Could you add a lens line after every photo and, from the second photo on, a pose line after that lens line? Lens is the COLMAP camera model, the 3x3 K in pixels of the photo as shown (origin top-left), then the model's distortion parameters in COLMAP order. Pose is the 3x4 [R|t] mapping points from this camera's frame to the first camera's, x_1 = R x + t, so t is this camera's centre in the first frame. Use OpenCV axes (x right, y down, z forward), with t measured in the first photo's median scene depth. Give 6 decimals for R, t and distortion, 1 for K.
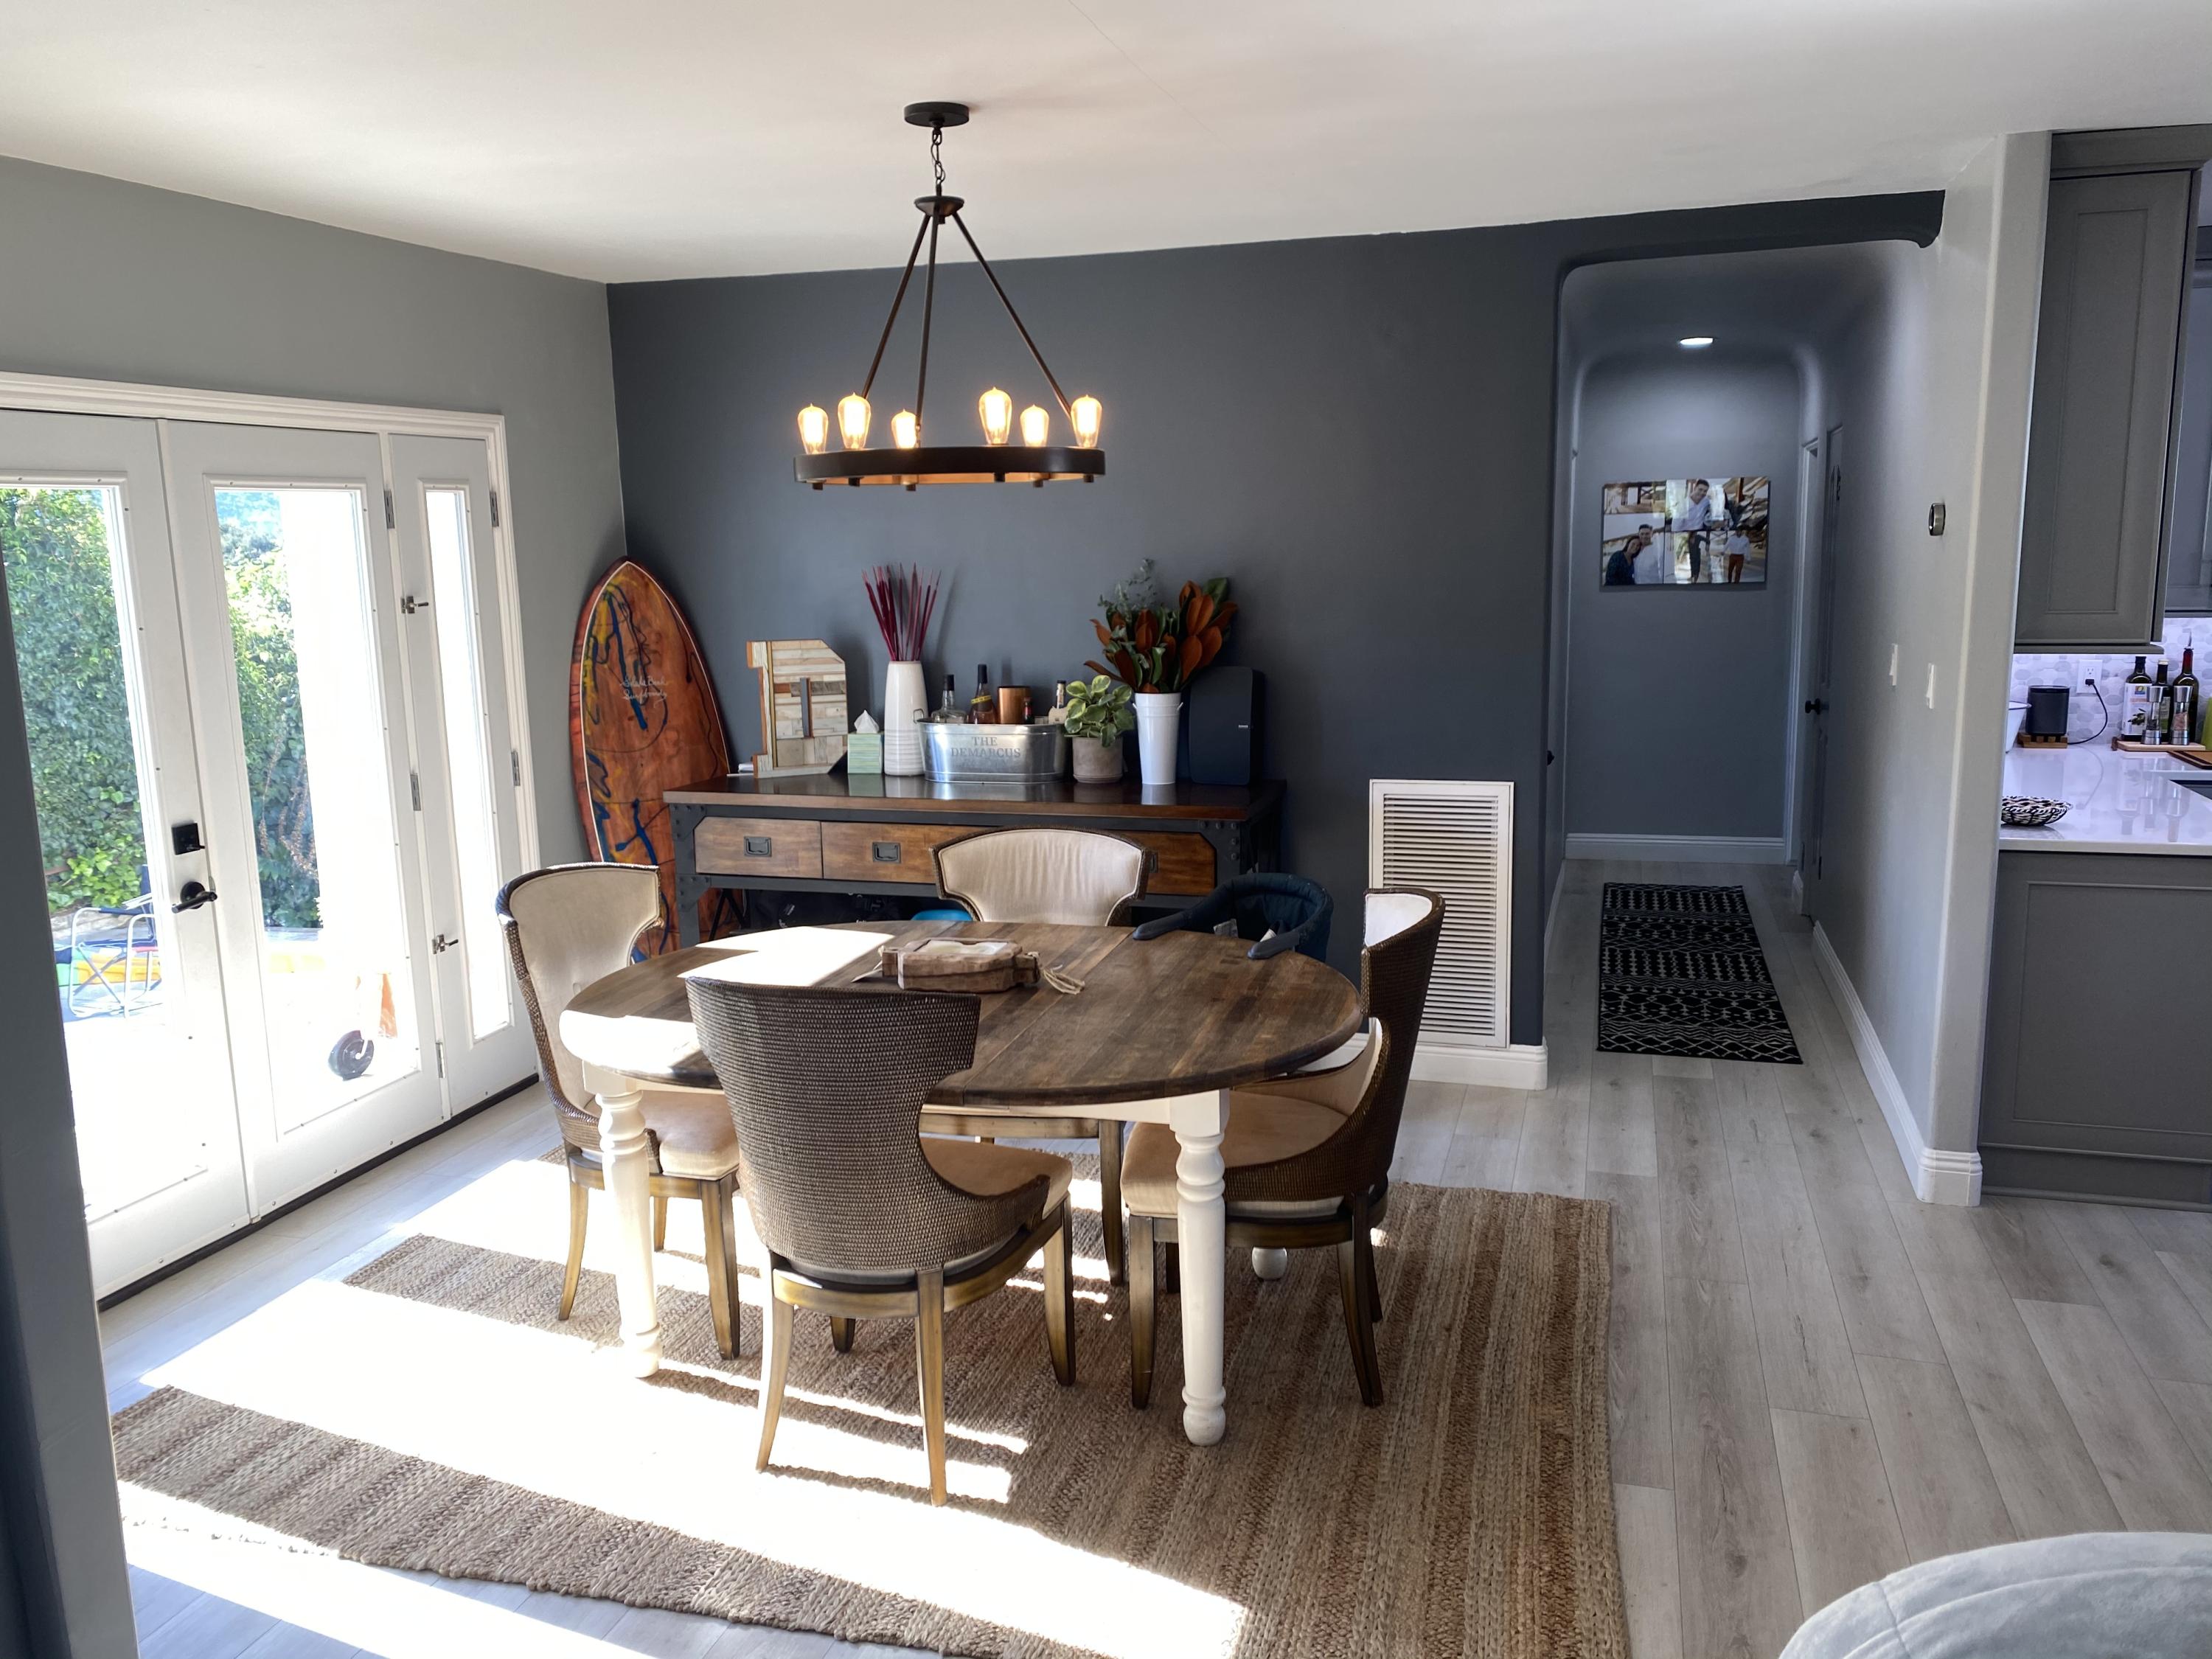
lens RADIAL K [[1684.7, 0, 1099.2], [0, 1684.7, 810.8], [0, 0, 1]] dist [0.082240, -0.200069]
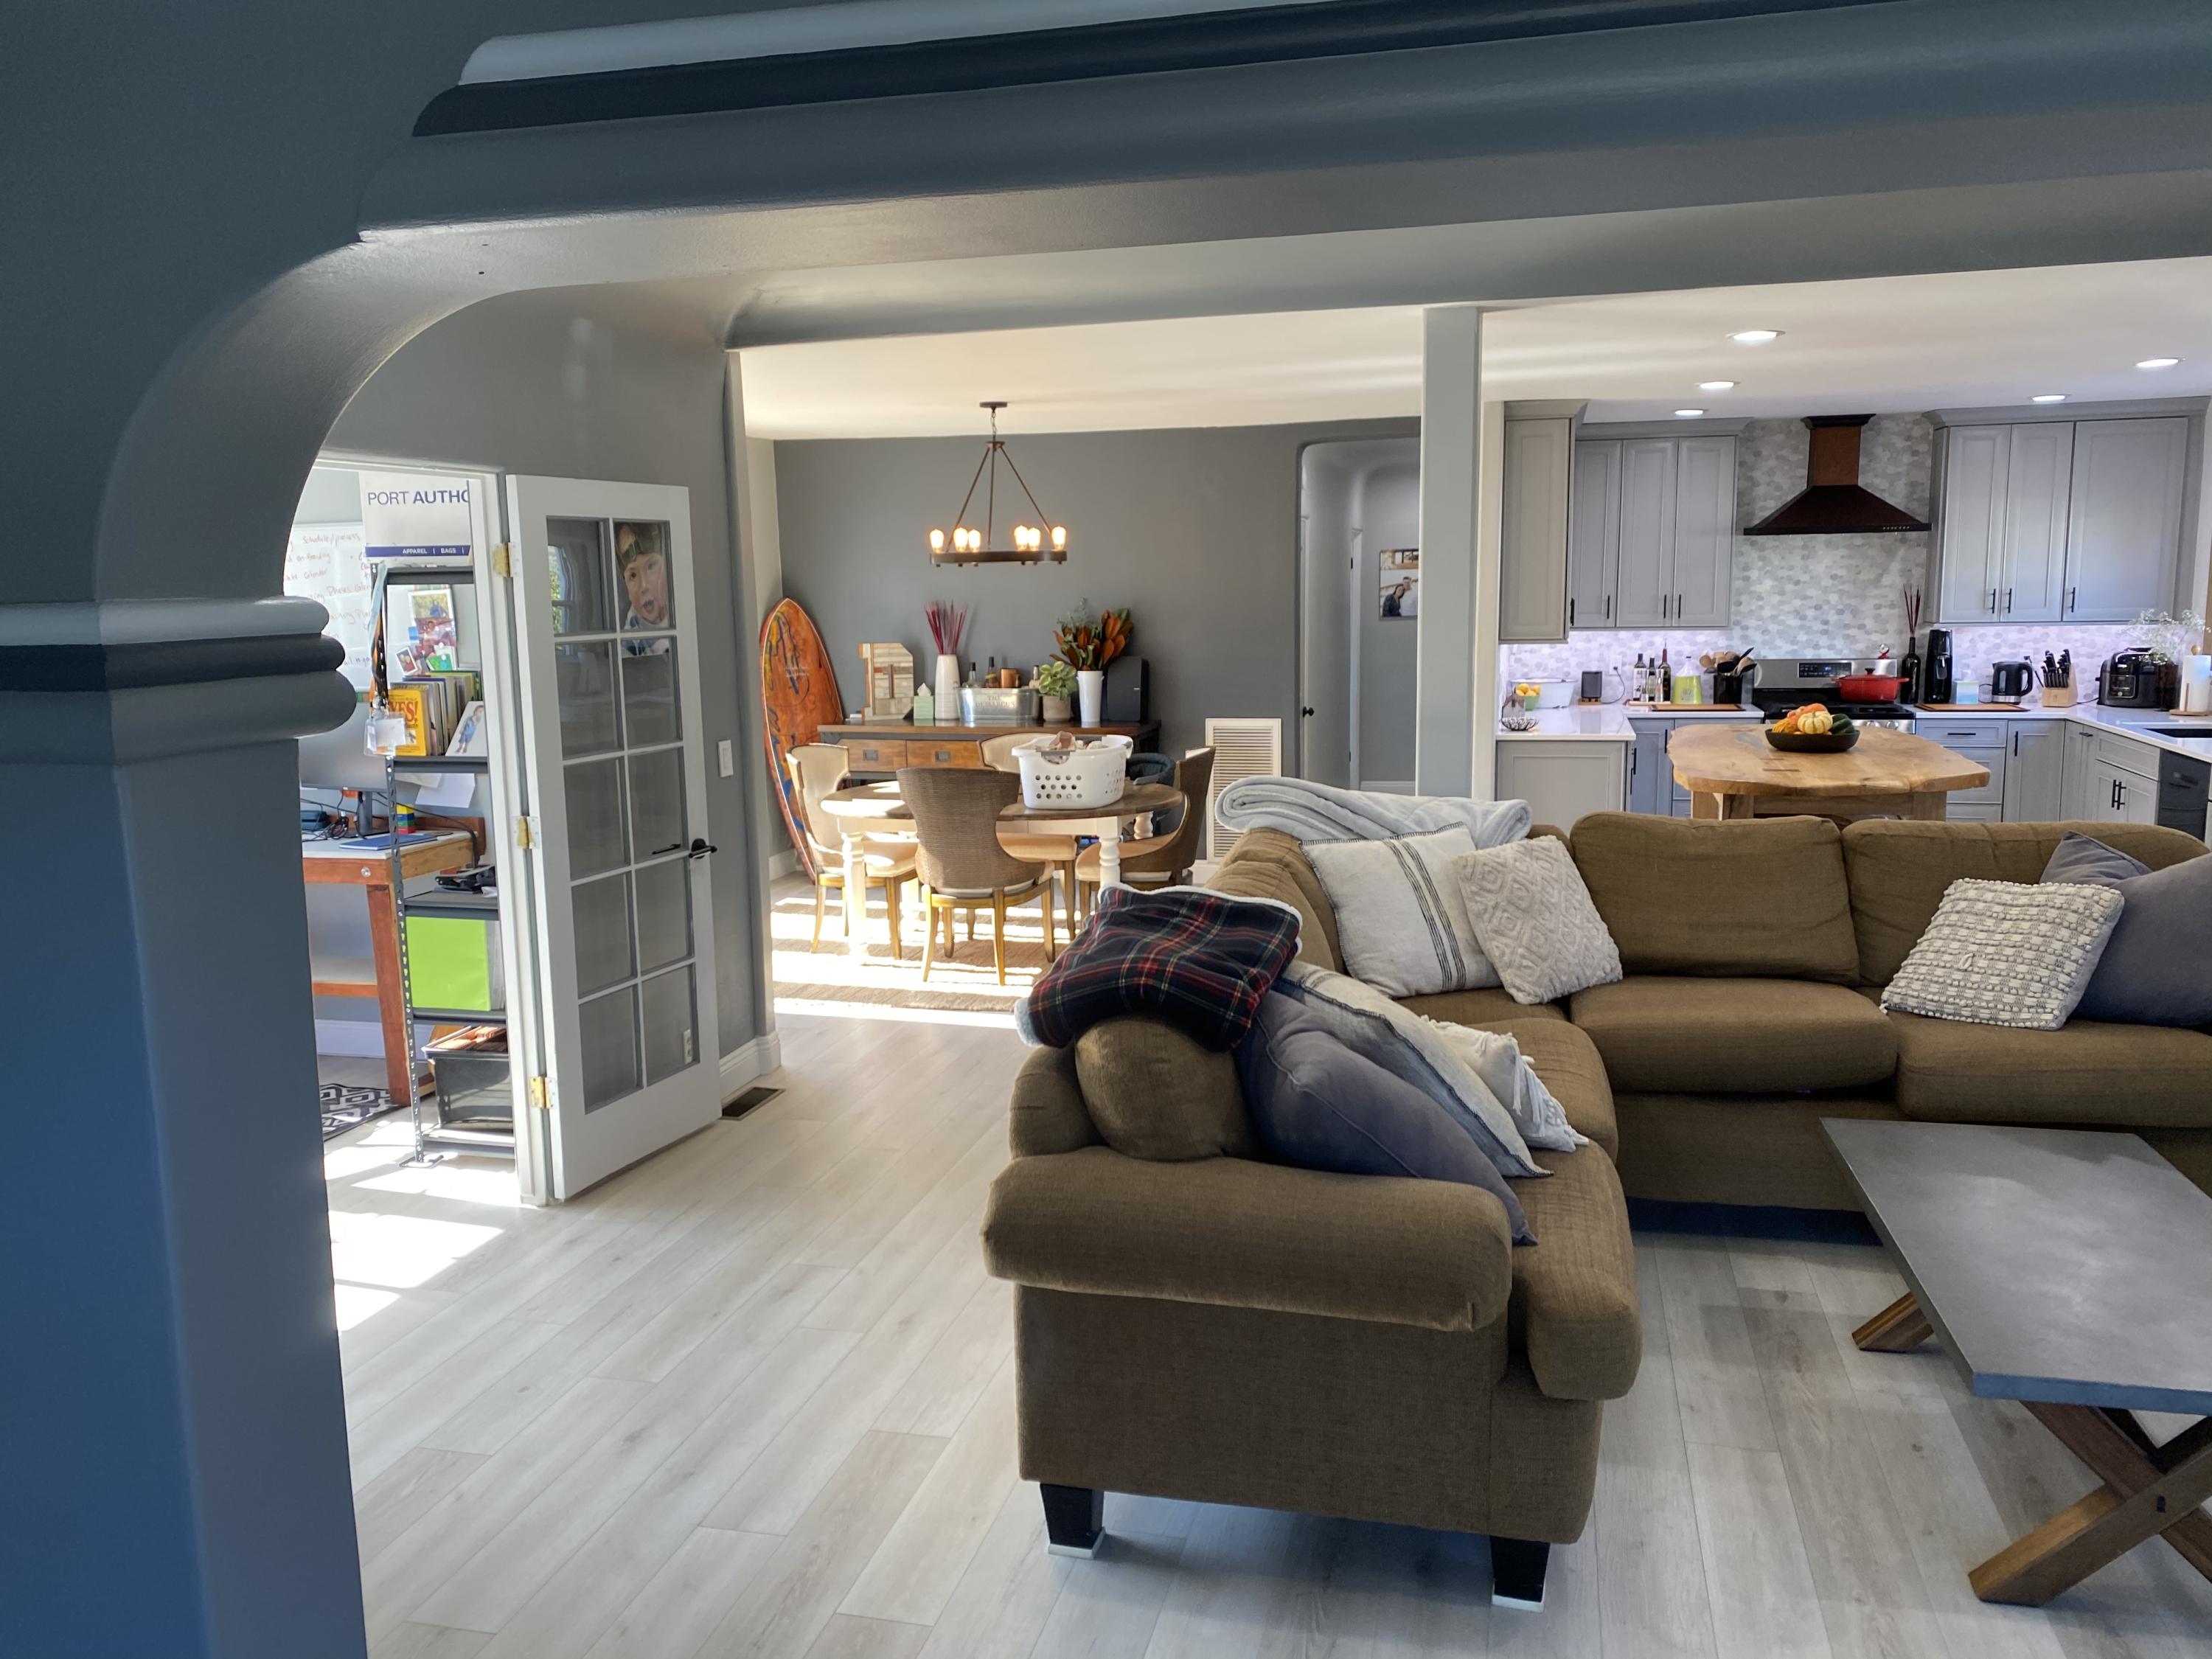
lens RADIAL K [[1683.9, 0, 1104.3], [0, 1683.9, 824.1], [0, 0, 1]] dist [0.073409, -0.106748]
pose [[0.998905, -0.002670, 0.046698, -0.032846], [0.003311, 0.999901, -0.013644, 0.112160], [-0.046657, 0.013783, 0.998816, -0.765171]]
